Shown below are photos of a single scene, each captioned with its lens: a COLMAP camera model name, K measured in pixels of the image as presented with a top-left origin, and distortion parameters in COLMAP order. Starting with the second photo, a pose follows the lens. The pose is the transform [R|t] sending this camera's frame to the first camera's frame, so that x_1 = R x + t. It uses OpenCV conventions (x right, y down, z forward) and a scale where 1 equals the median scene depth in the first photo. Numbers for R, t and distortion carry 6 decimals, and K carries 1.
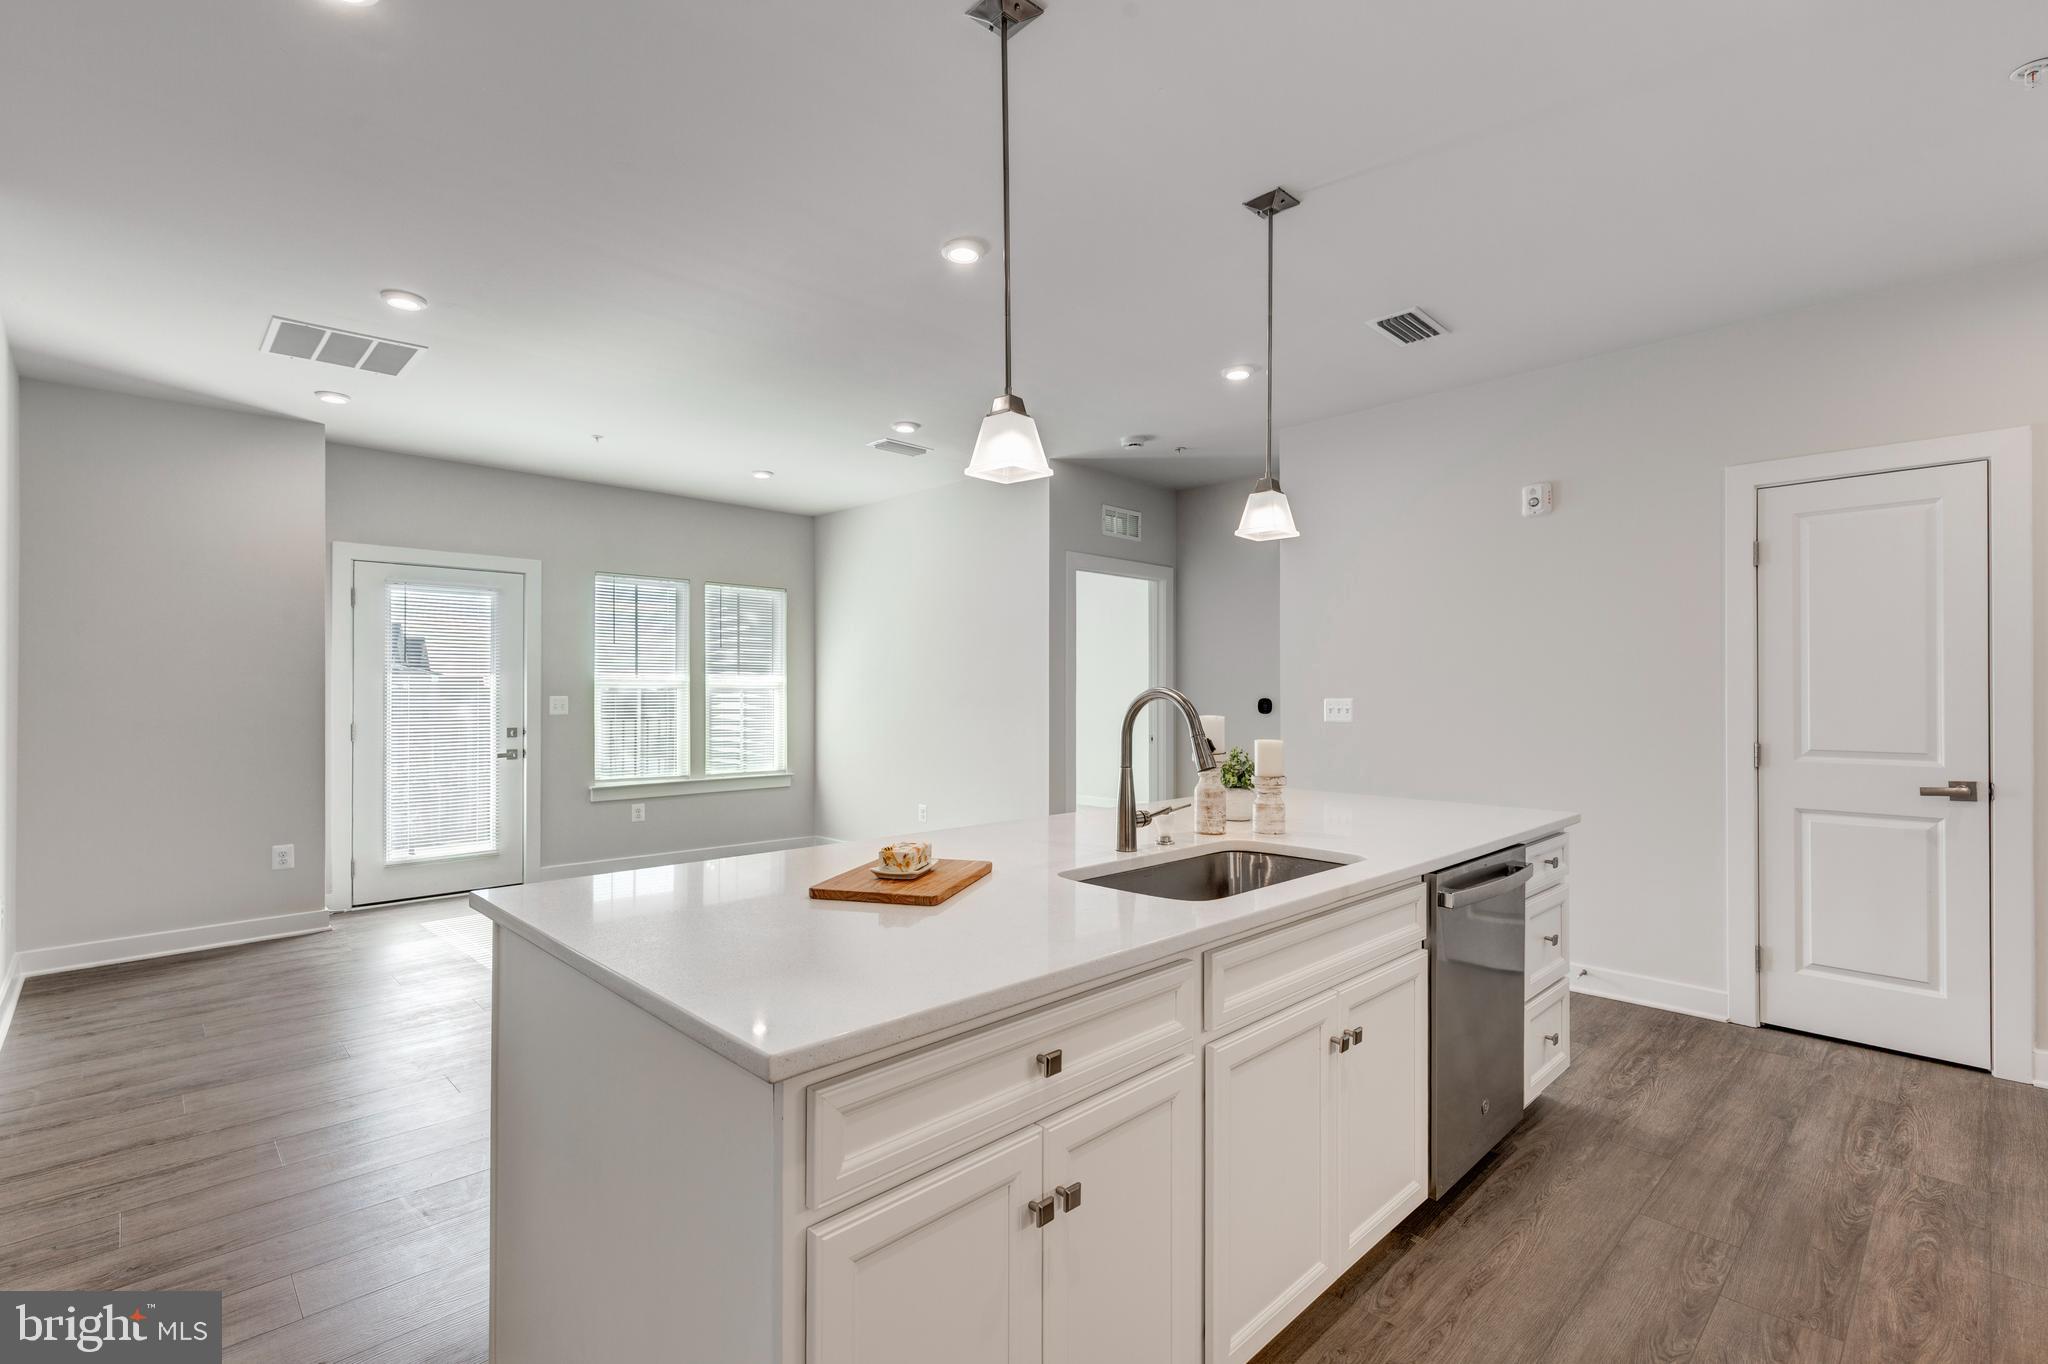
lens RADIAL K [[951.9, 0, 1021.5], [0, 951.9, 691.8], [0, 0, 1]] dist [-0.000568, -0.000138]
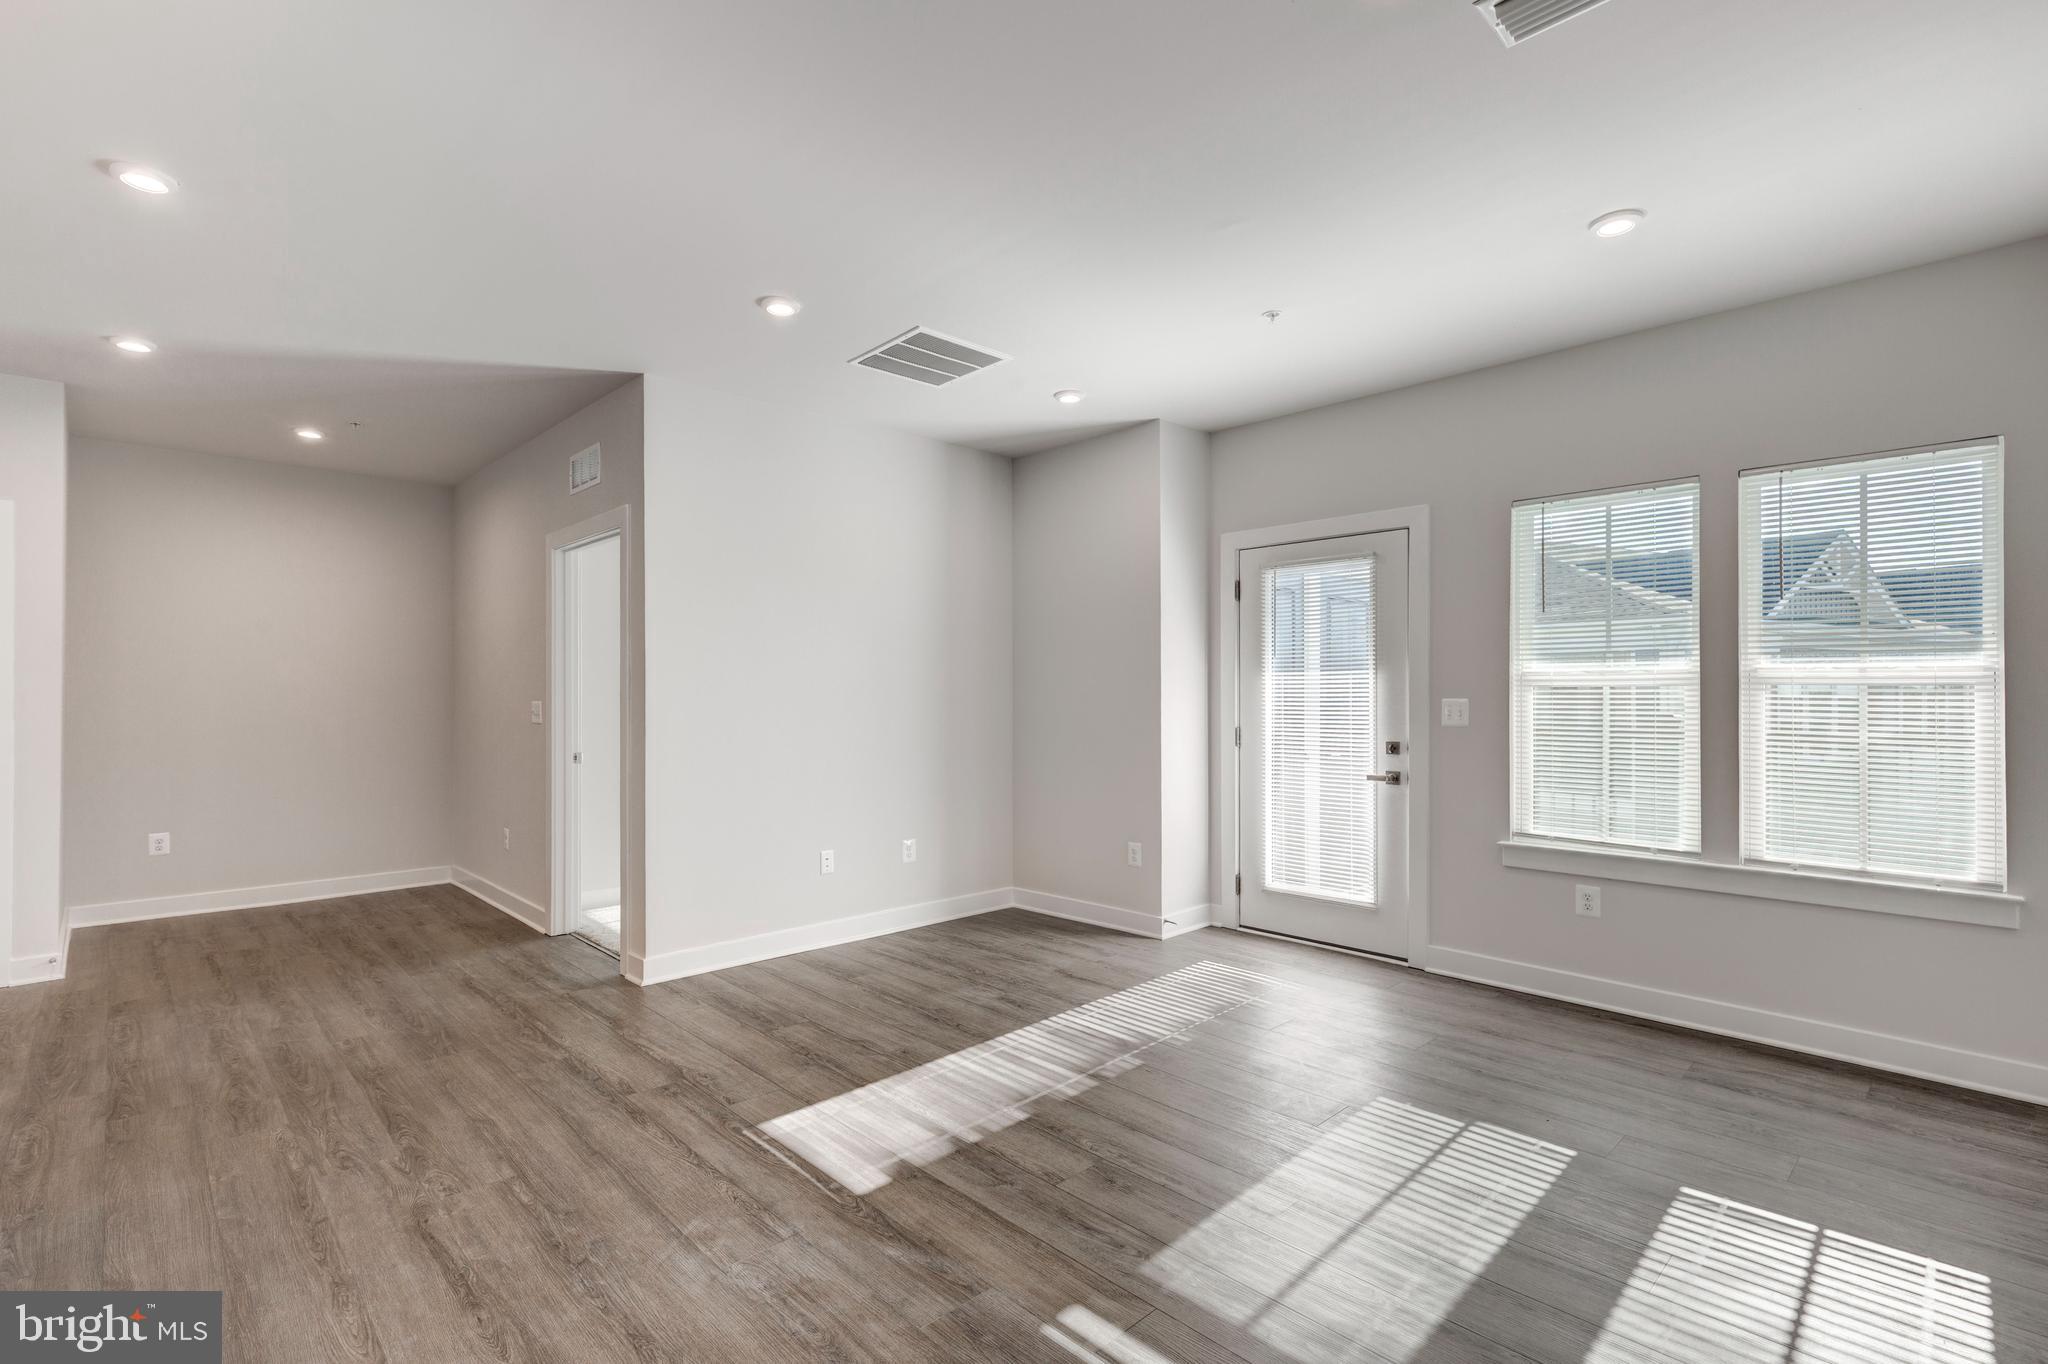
lens RADIAL K [[951.9, 0, 1021.5], [0, 951.9, 691.8], [0, 0, 1]] dist [-0.000568, -0.000138]
pose [[-0.038576, 0.003438, -0.999250, 0.205388], [0.008351, 0.999960, 0.003118, -0.005057], [0.999221, -0.008224, -0.038603, 0.742165]]
